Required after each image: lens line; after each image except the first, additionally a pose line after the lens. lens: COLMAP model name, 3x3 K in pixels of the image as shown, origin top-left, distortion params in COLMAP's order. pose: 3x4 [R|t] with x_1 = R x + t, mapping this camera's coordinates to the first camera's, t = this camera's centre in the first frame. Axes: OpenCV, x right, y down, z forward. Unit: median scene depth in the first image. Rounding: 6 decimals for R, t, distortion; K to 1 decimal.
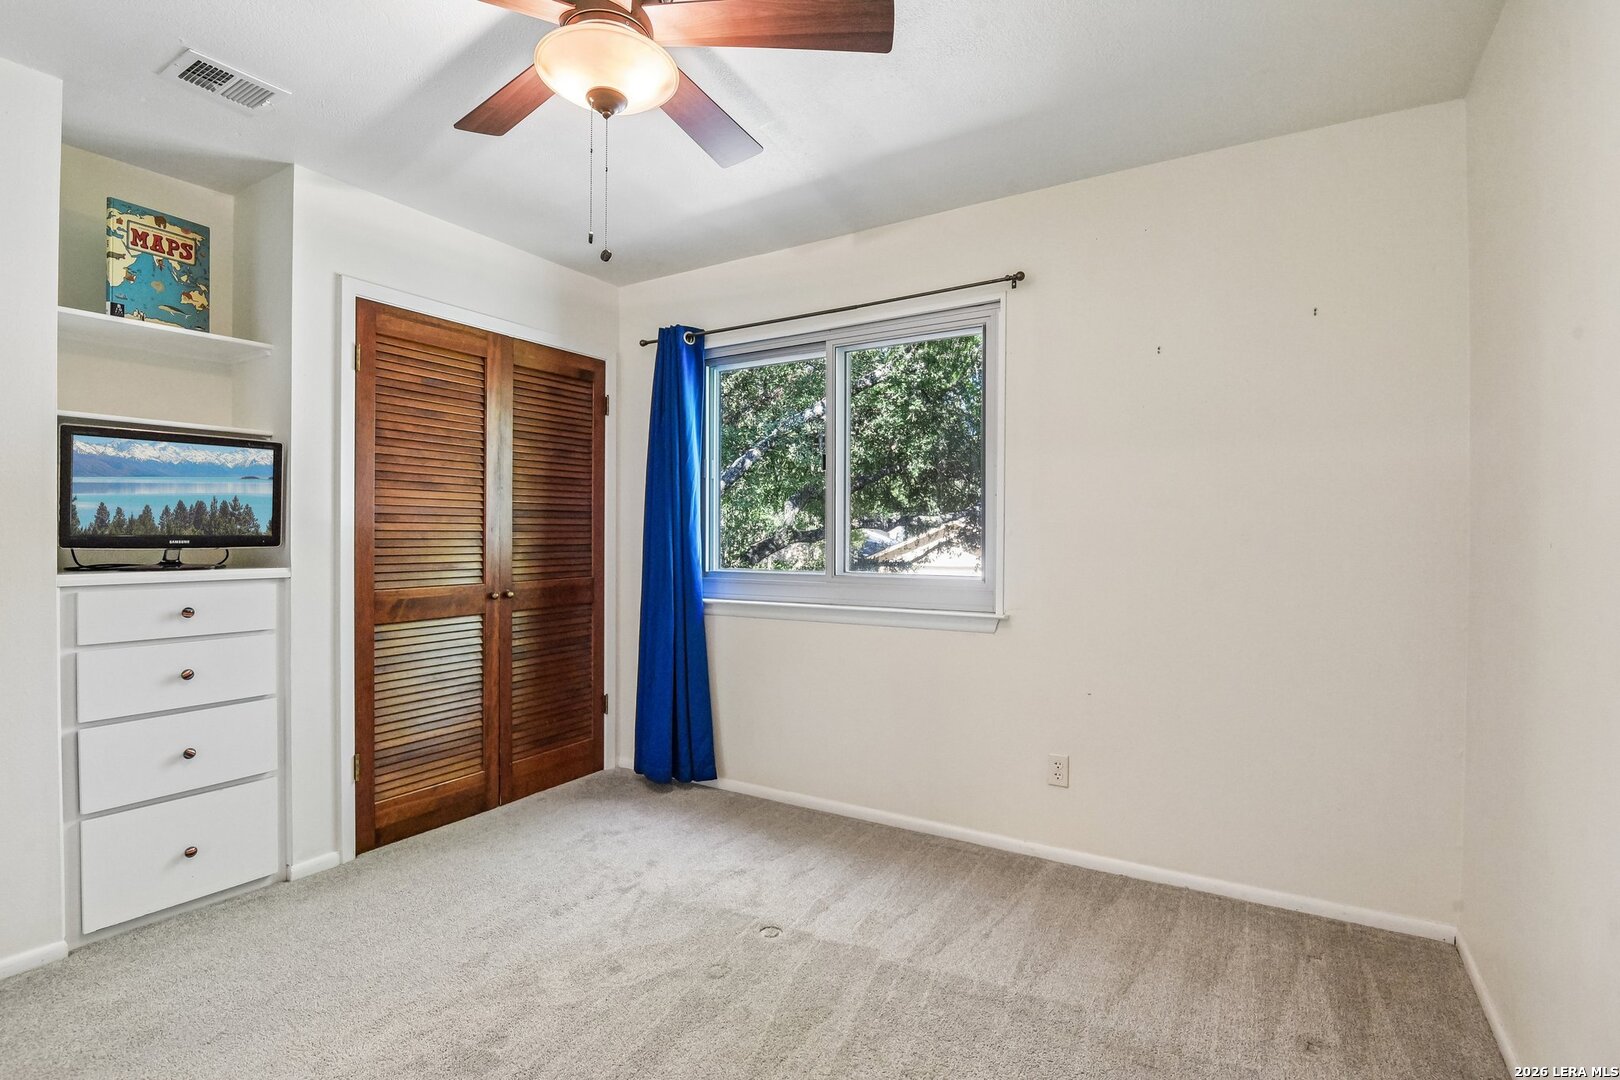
lens RADIAL K [[787.0, 0, 803.7], [0, 787.0, 538.5], [0, 0, 1]] dist [-0.013876, -0.007593]
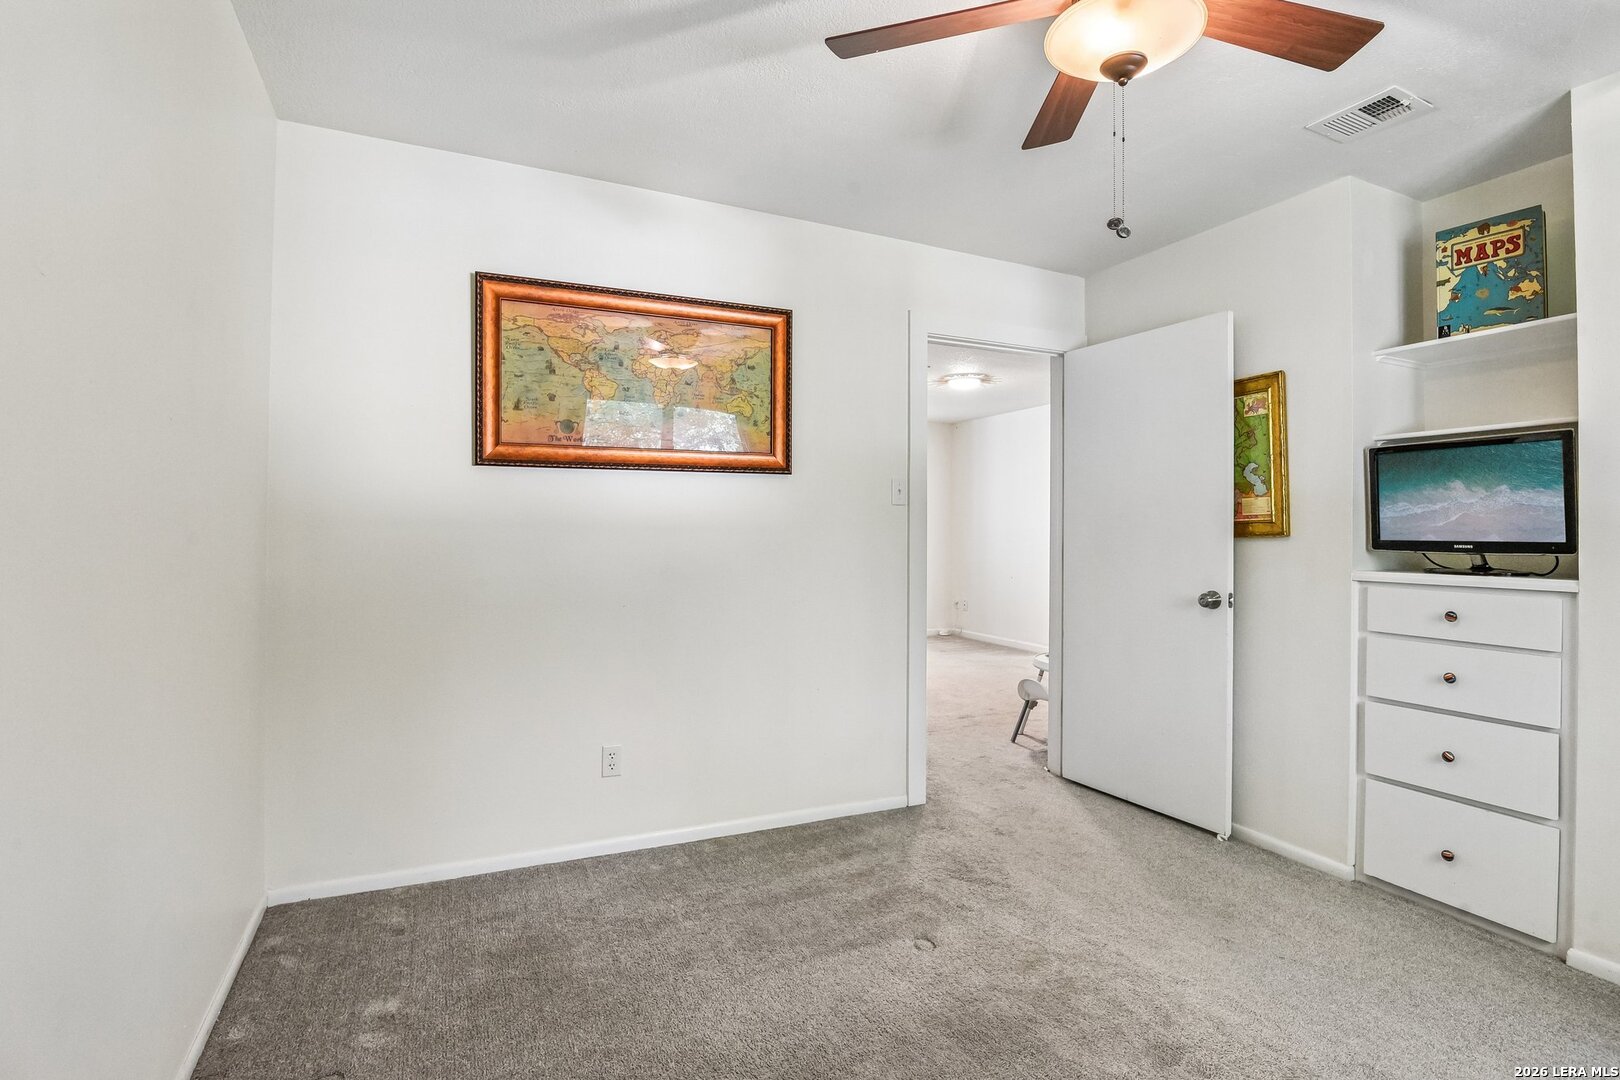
lens RADIAL K [[787.0, 0, 803.7], [0, 787.0, 538.5], [0, 0, 1]] dist [-0.013876, -0.007593]
pose [[-0.560325, -0.007749, -0.828236, 0.485421], [-0.019602, 0.999800, 0.003907, 0.006573], [0.828041, 0.018425, -0.560365, 0.824789]]
